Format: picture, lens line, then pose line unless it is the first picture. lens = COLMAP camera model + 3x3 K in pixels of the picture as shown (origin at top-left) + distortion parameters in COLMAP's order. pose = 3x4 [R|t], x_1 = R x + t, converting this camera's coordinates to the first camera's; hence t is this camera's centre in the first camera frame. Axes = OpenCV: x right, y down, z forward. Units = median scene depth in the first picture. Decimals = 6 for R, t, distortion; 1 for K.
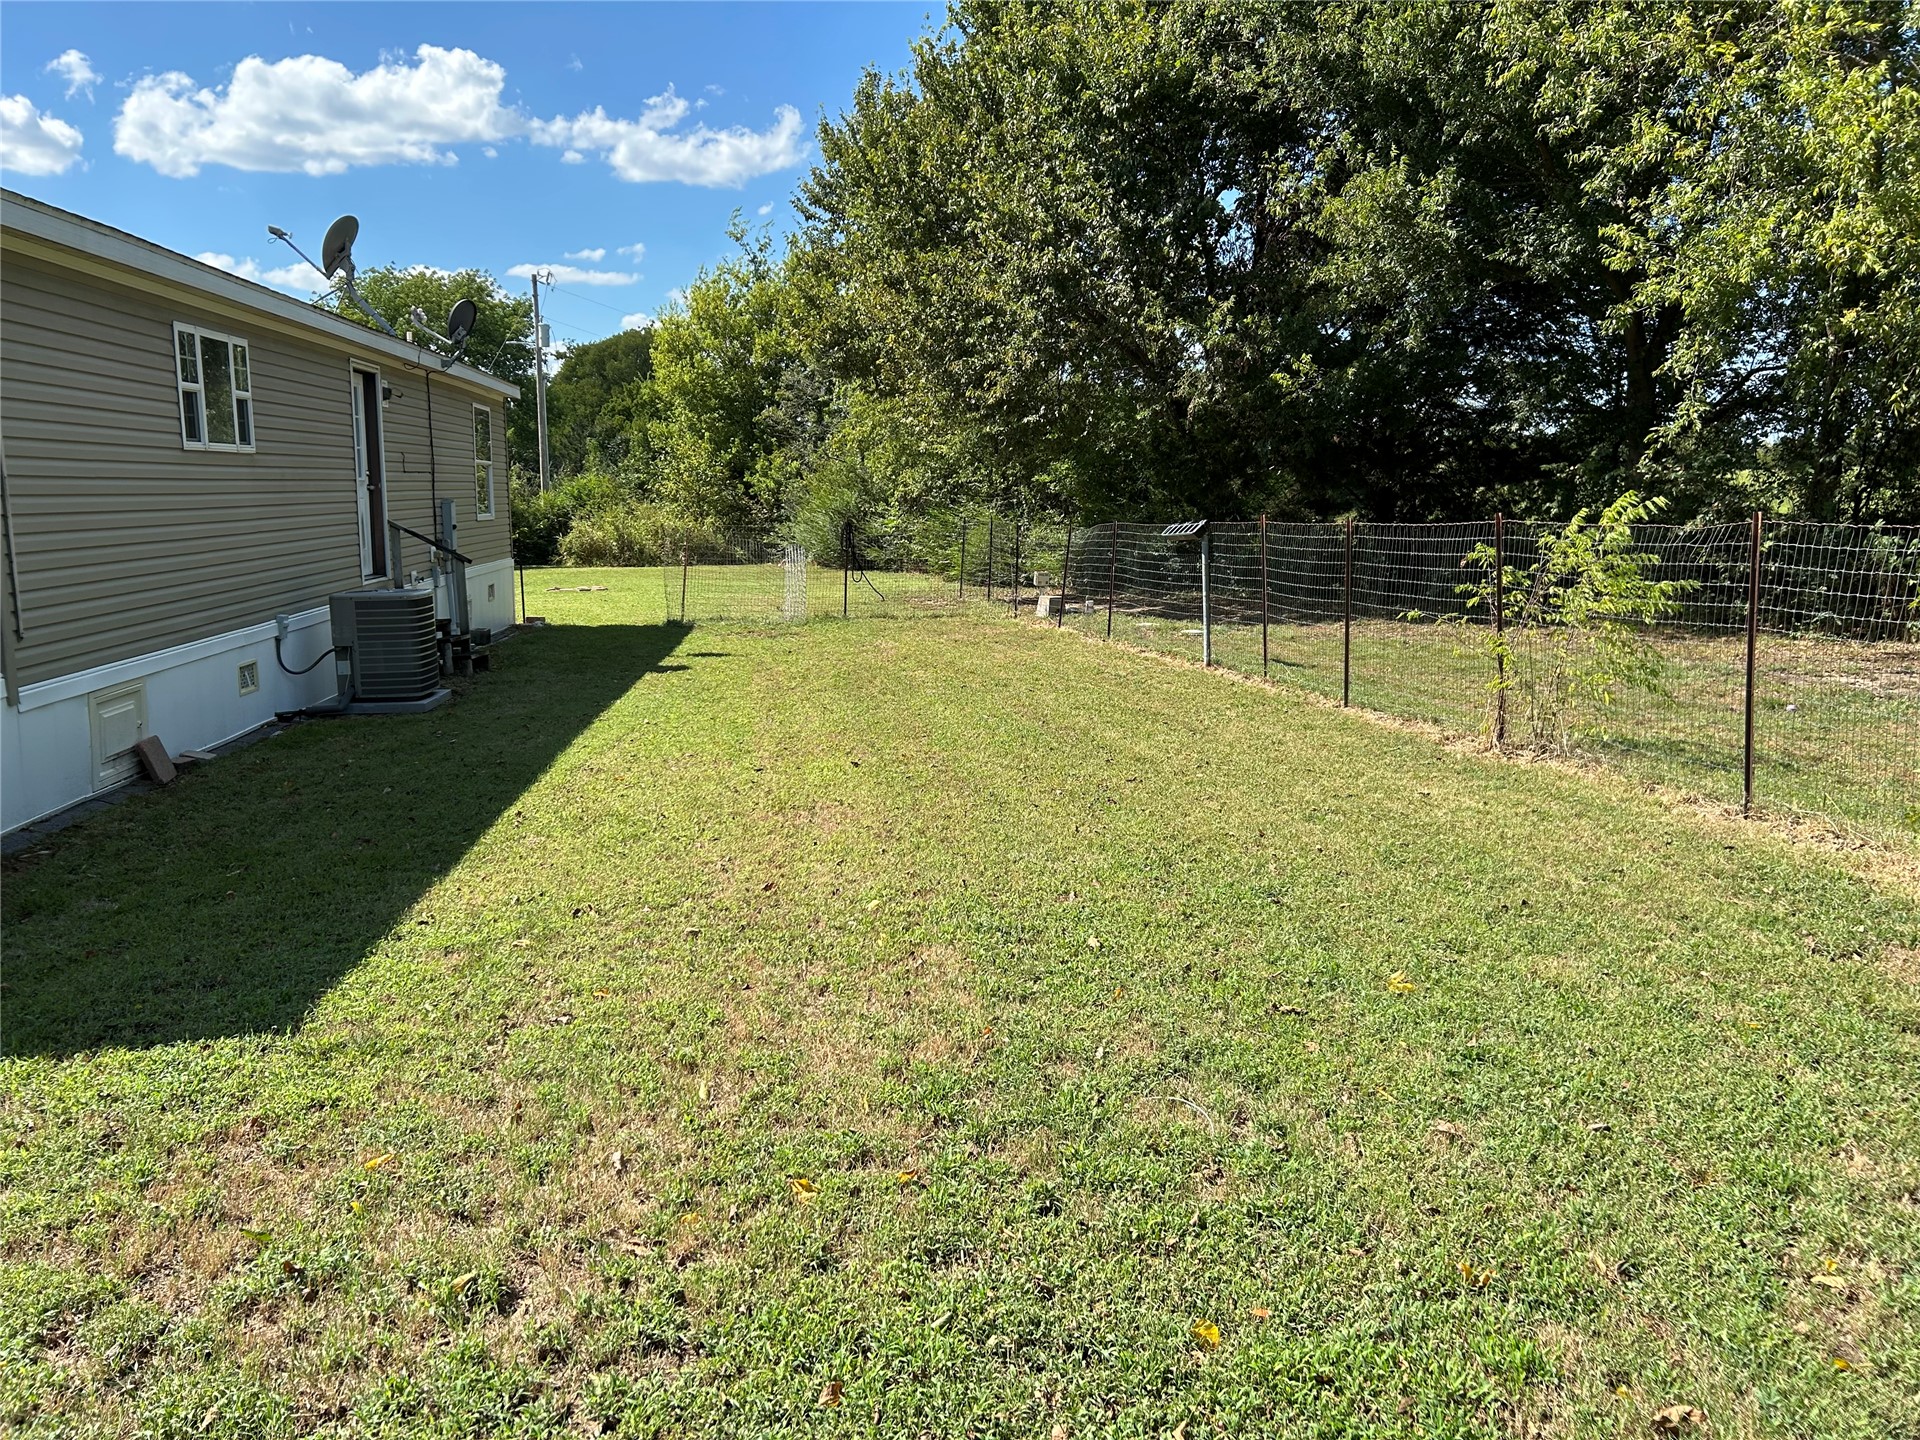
lens RADIAL K [[1443.0, 0, 957.6], [0, 1443.0, 719.3], [0, 0, 1]] dist [0.061883, -0.069410]
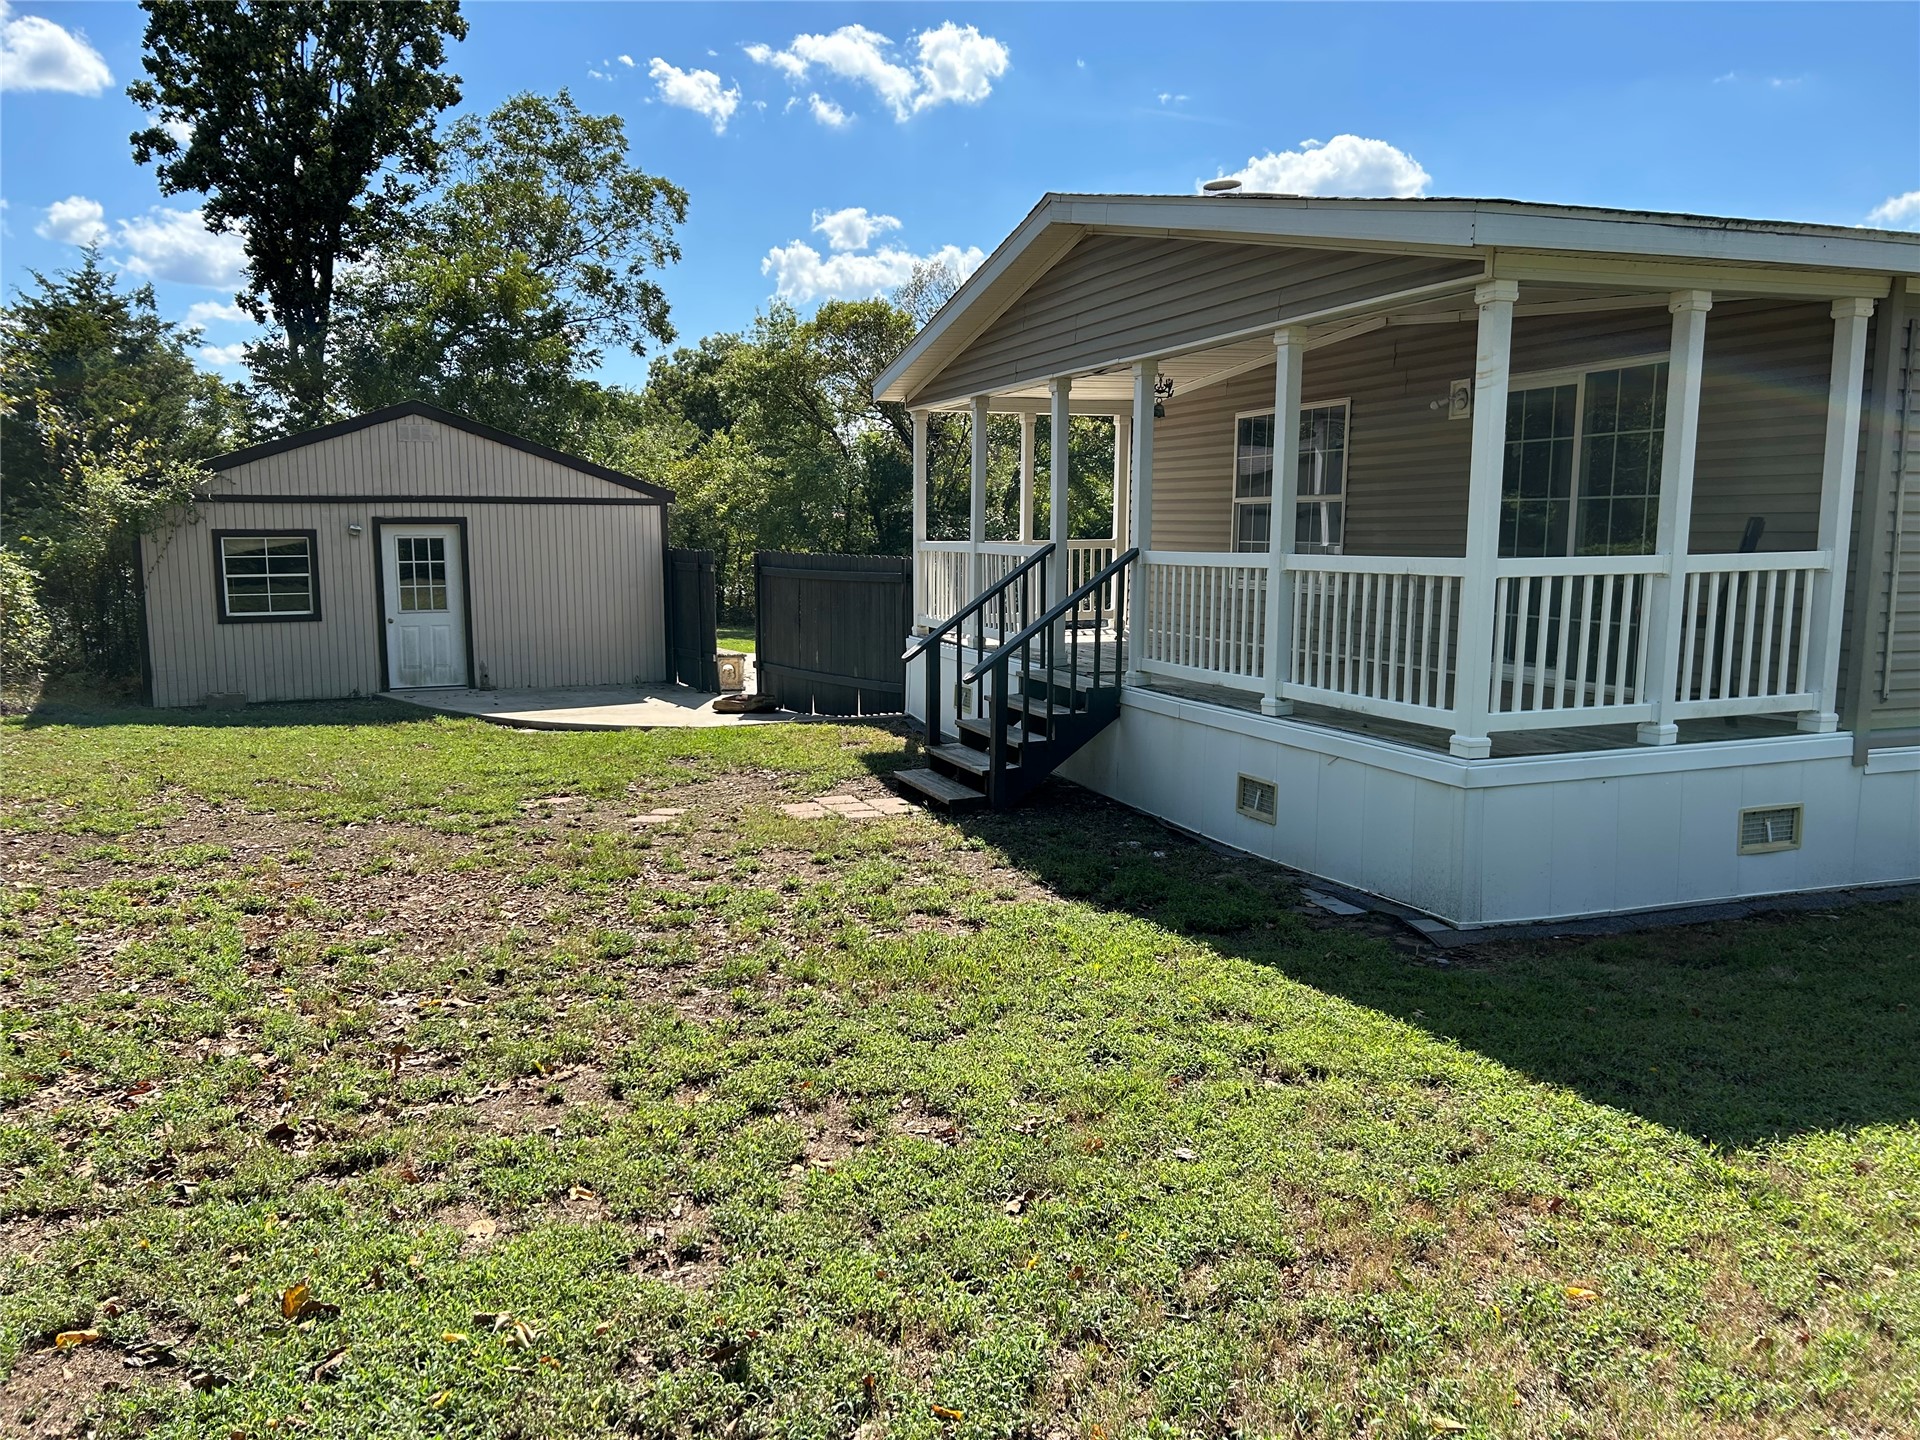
lens RADIAL K [[1443.0, 0, 951.2], [0, 1443.0, 724.6], [0, 0, 1]] dist [0.061883, -0.069410]
pose [[0.242773, 0.125782, -0.961894, 0.265930], [-0.158635, 0.983358, 0.088551, -0.048239], [0.957025, 0.131093, 0.258686, 0.283015]]
